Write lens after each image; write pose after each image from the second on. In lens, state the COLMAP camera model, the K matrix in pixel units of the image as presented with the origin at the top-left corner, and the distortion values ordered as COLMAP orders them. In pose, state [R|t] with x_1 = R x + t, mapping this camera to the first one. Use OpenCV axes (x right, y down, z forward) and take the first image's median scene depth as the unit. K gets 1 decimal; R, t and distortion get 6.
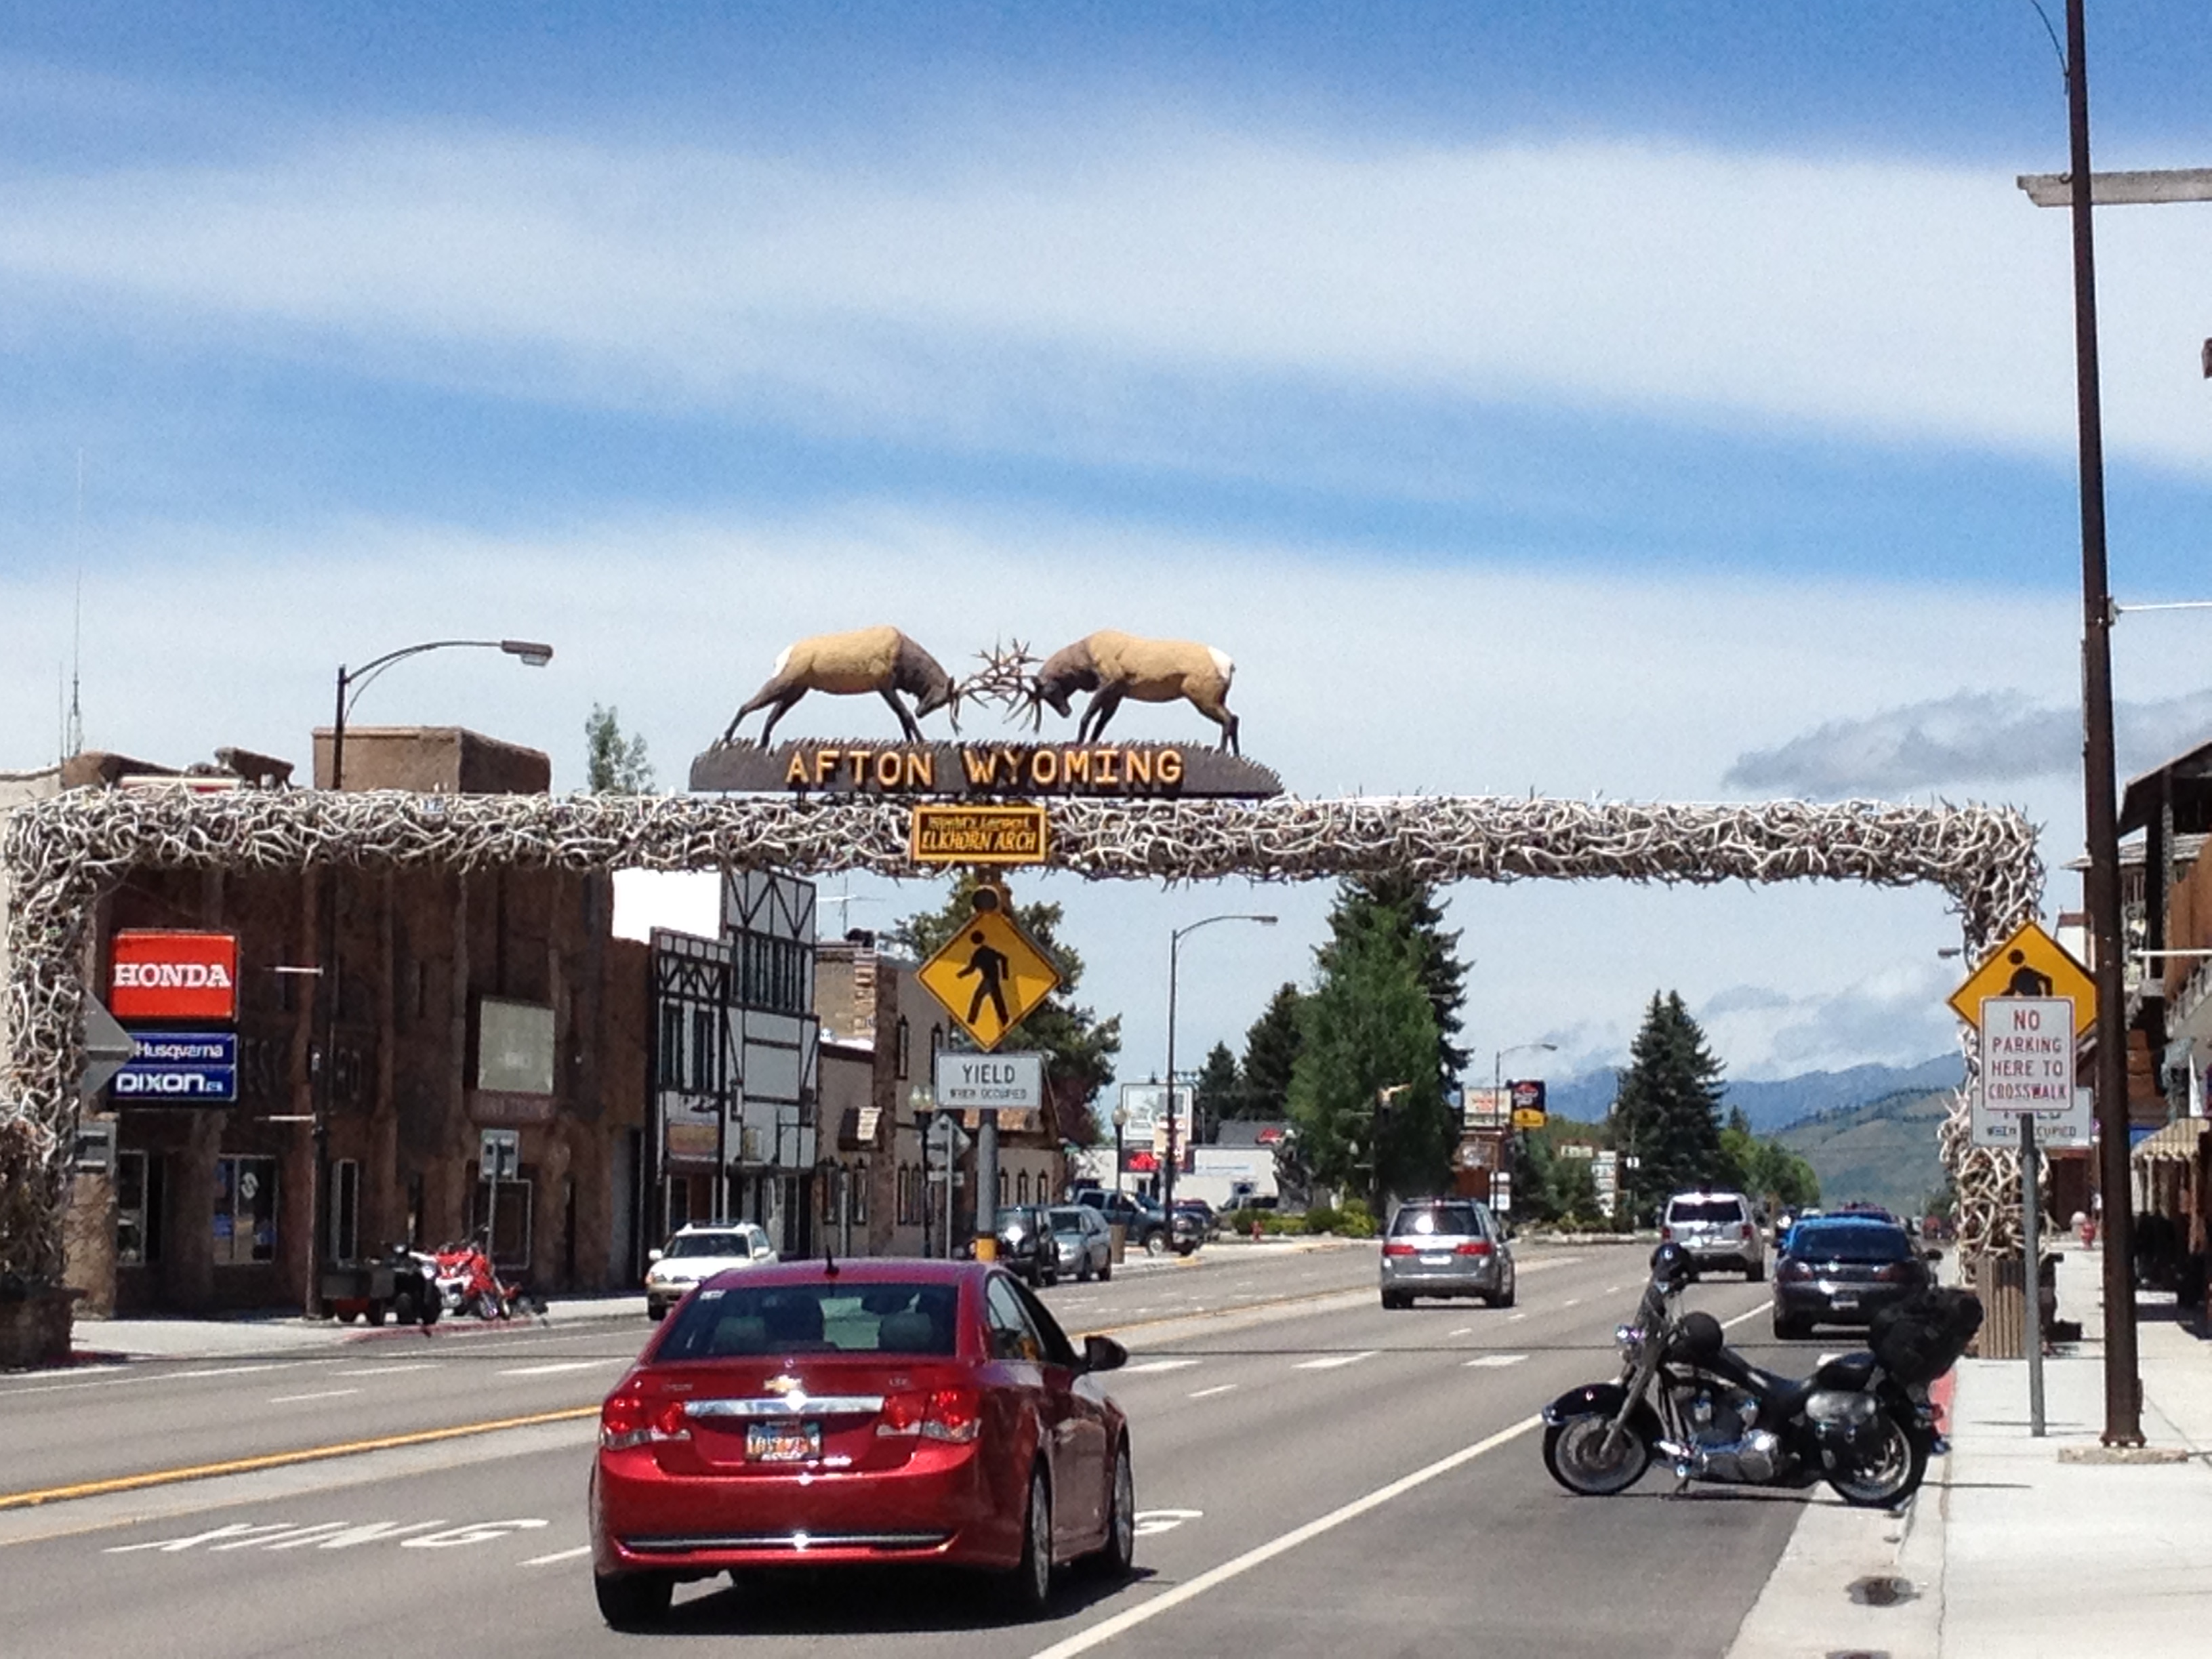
lens RADIAL K [[6262.8, 0, 1106.0], [0, 6262.8, 829.5], [0, 0, 1]] dist [-0.019076, -0.184356]
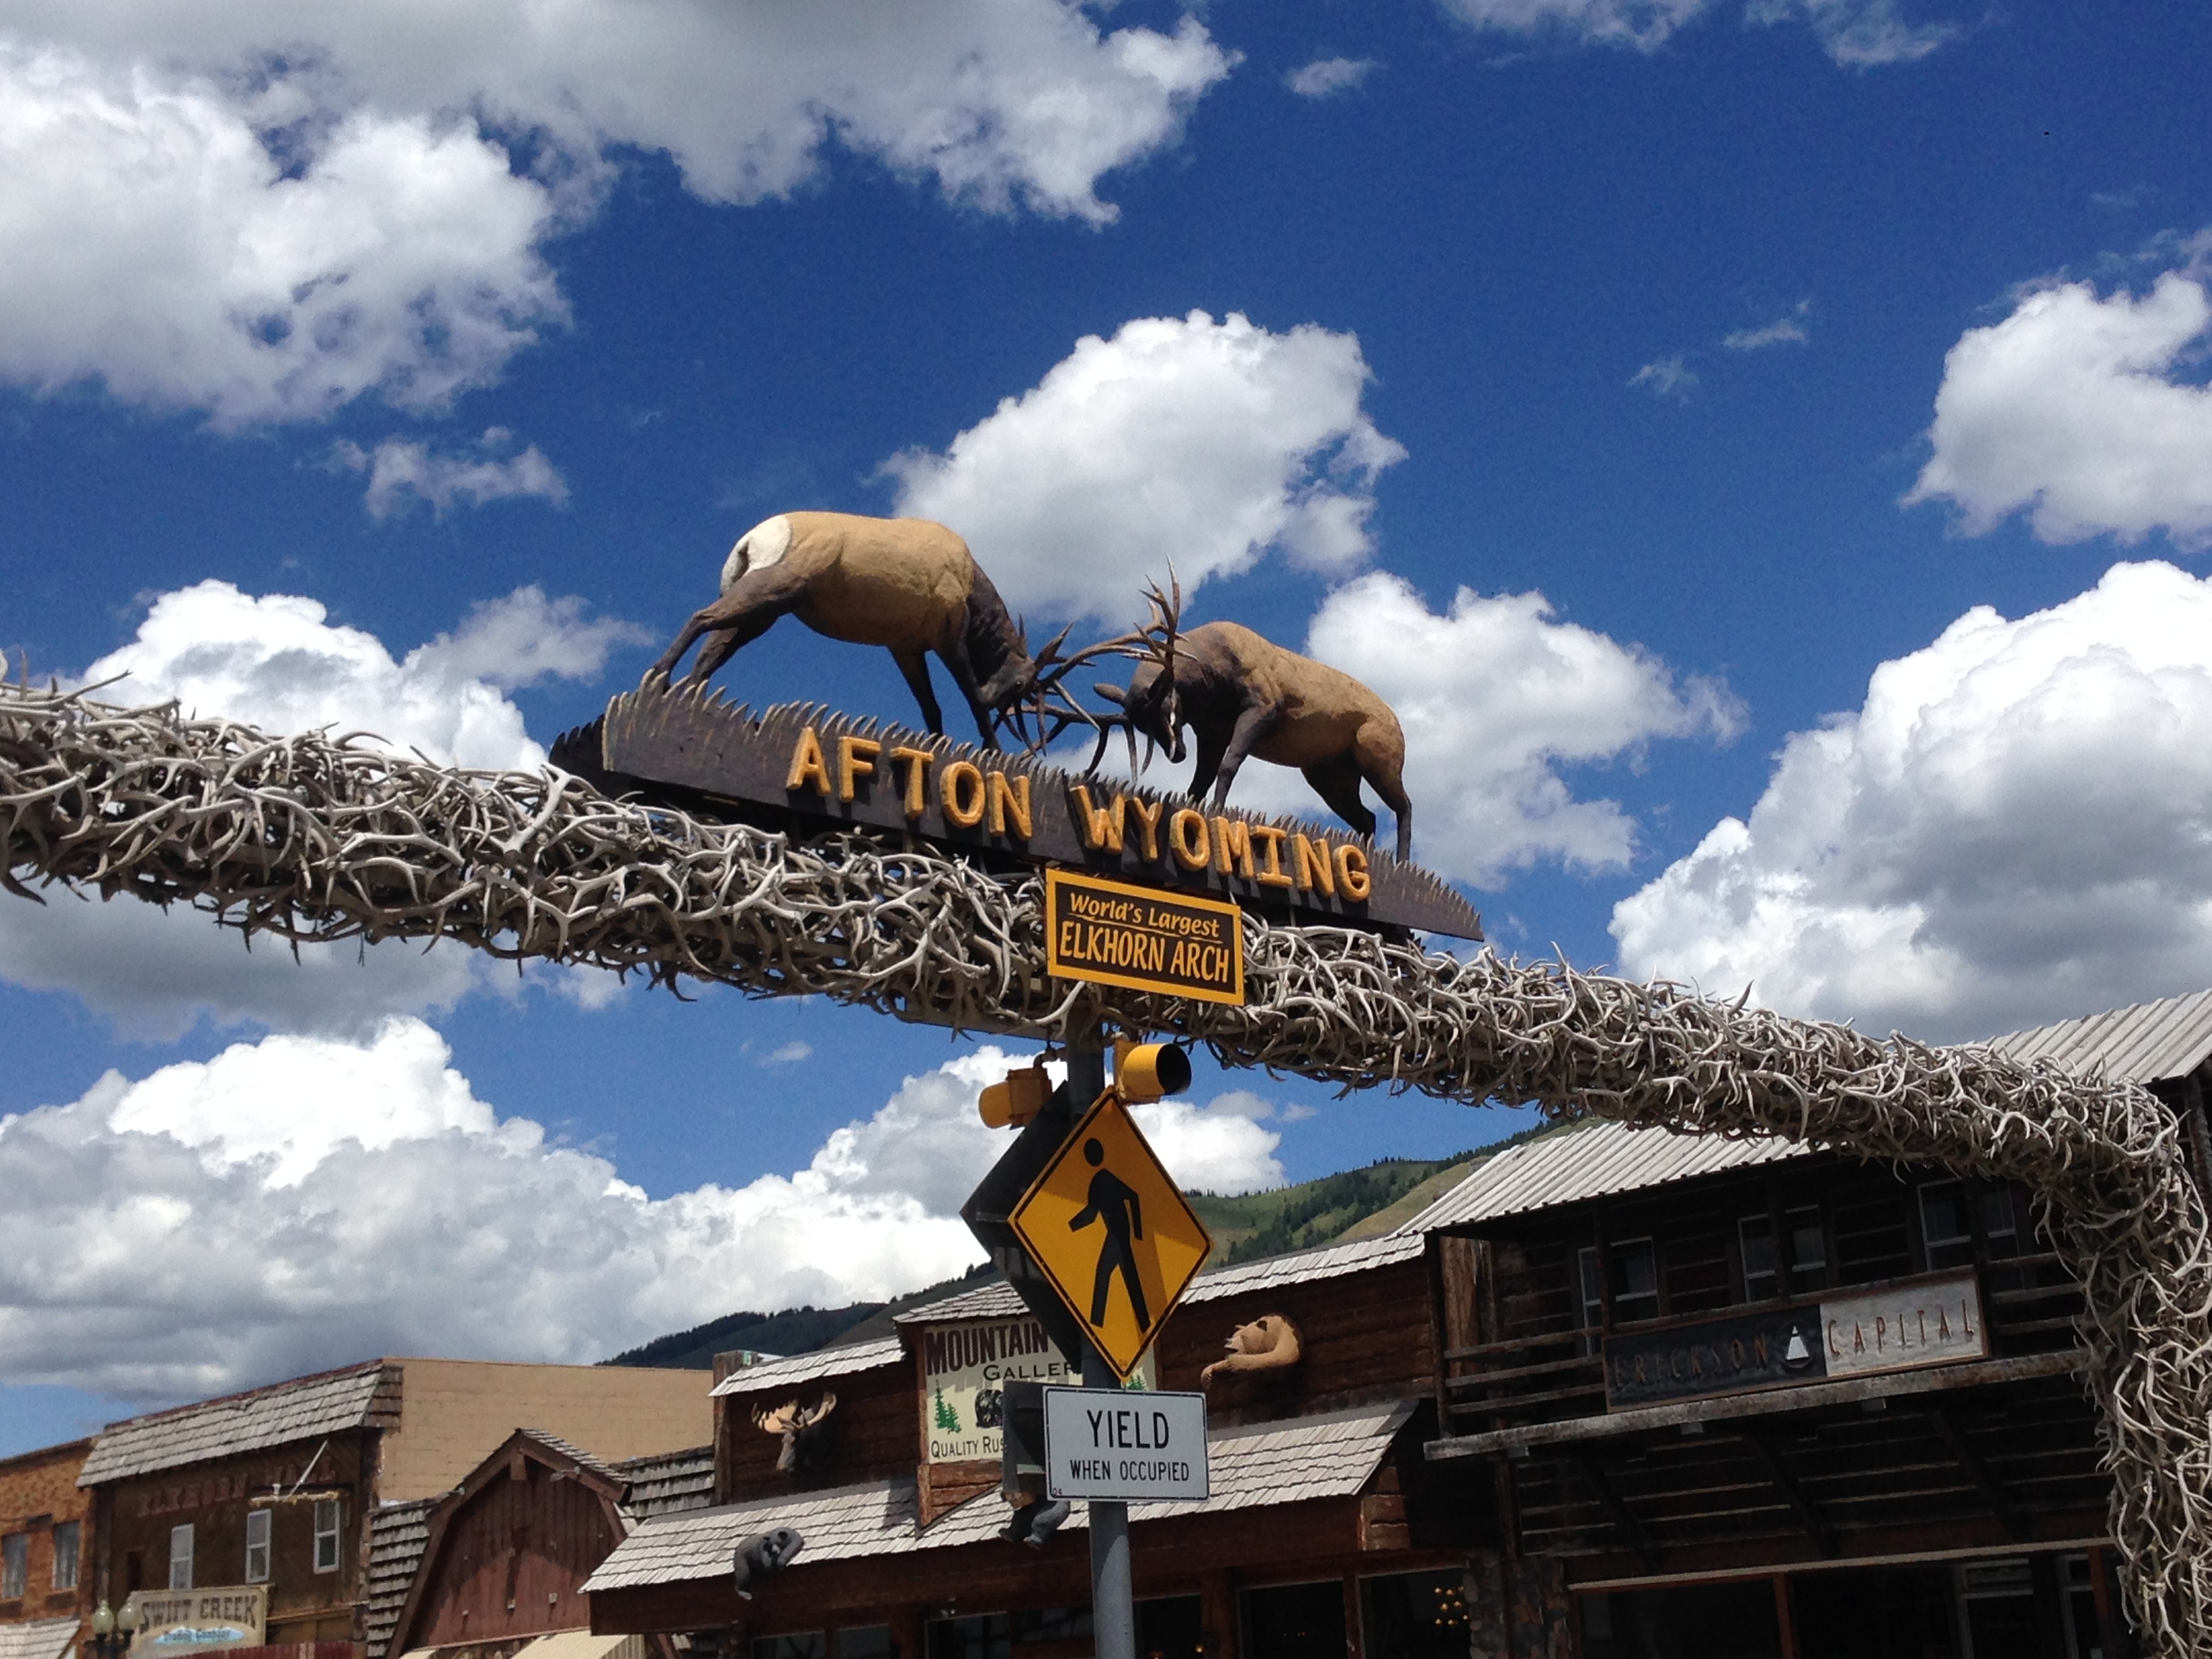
lens RADIAL K [[3048.8, 0, 1106.0], [0, 3048.8, 829.5], [0, 0, 1]] dist [-0.001438, 0.456626]
pose [[0.631006, 0.172707, 0.756309, -0.207734], [0.010570, 0.972900, -0.230986, 0.048339], [-0.775706, 0.153748, 0.612080, 0.845652]]
